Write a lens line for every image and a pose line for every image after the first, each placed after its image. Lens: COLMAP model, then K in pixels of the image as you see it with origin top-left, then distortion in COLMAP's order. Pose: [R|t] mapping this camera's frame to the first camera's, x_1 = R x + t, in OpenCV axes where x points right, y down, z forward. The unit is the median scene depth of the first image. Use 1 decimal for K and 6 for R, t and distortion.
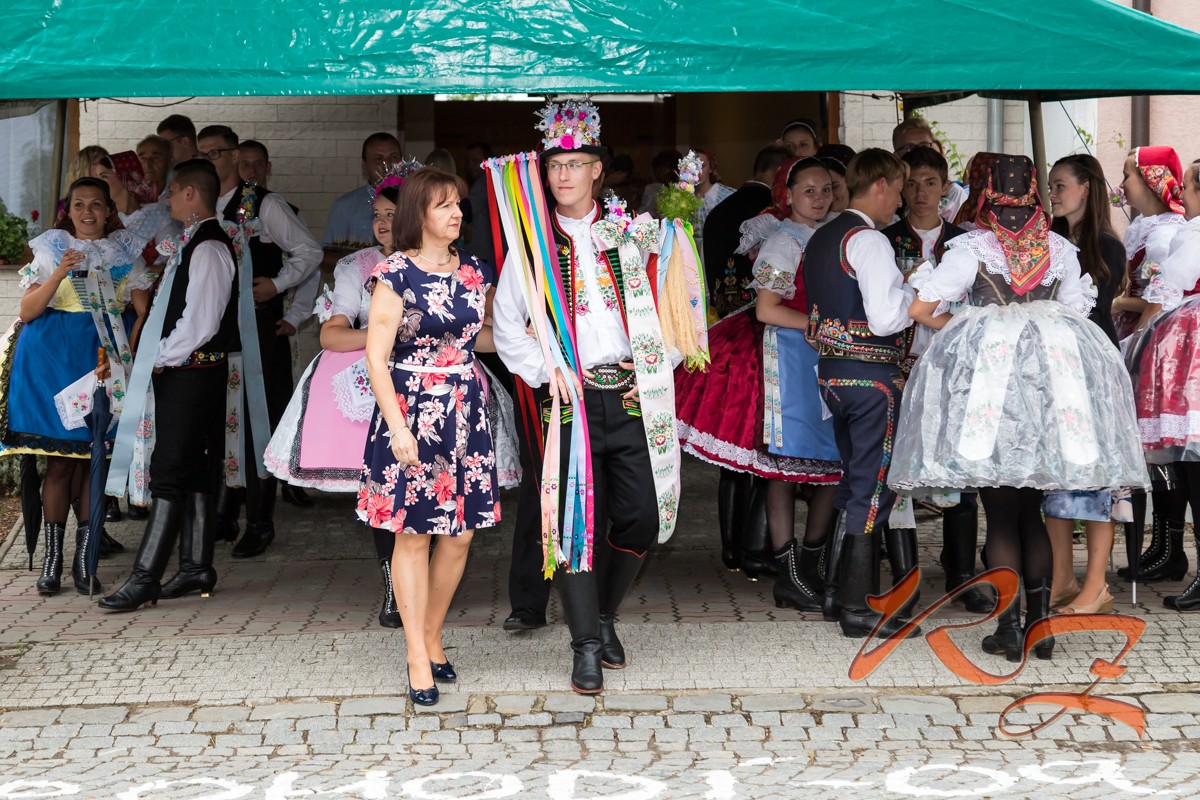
lens RADIAL K [[2638.6, 0, 535.8], [0, 2638.6, 302.2], [0, 0, 1]] dist [0.007995, 0.000000]
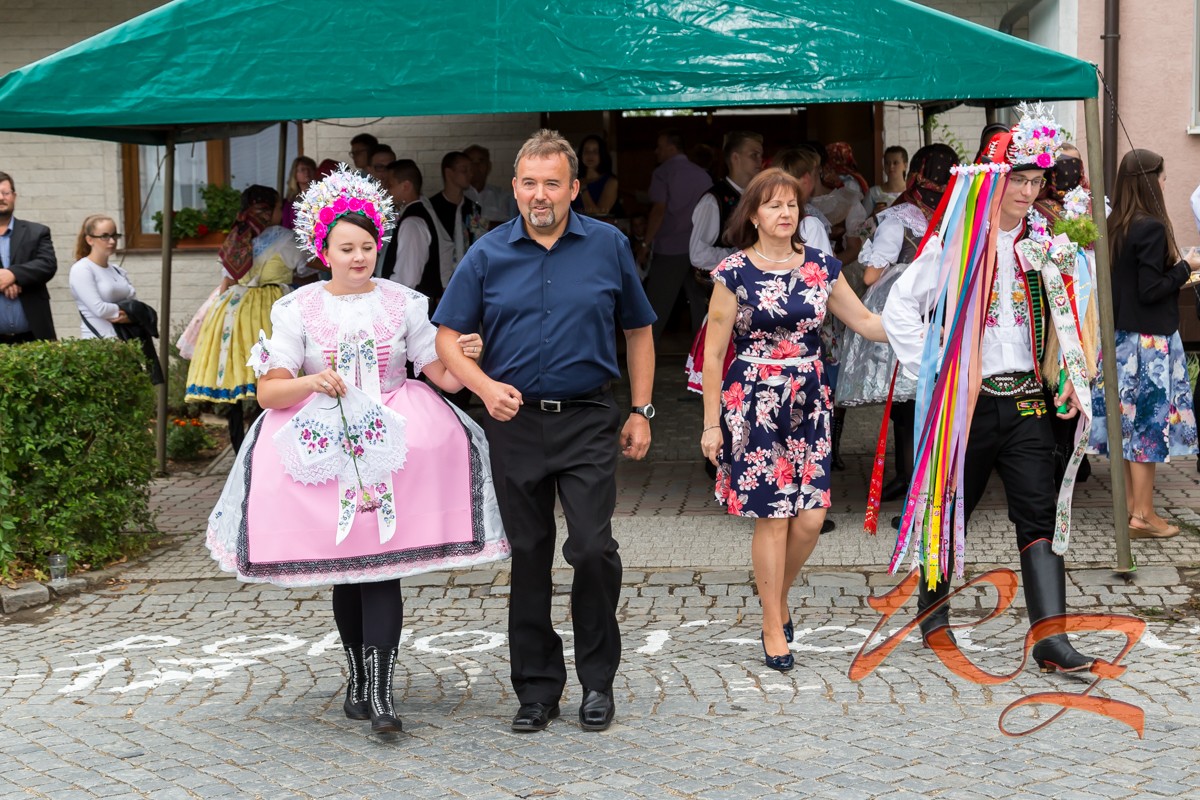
lens RADIAL K [[1960.5, 0, 568.2], [0, 1960.5, 418.0], [0, 0, 1]] dist [-0.001840, 0.000000]
pose [[0.994702, -0.006428, -0.102604, 0.114507], [0.014250, 0.997030, 0.075684, -0.001765], [0.101812, -0.076745, 0.991839, 0.035372]]
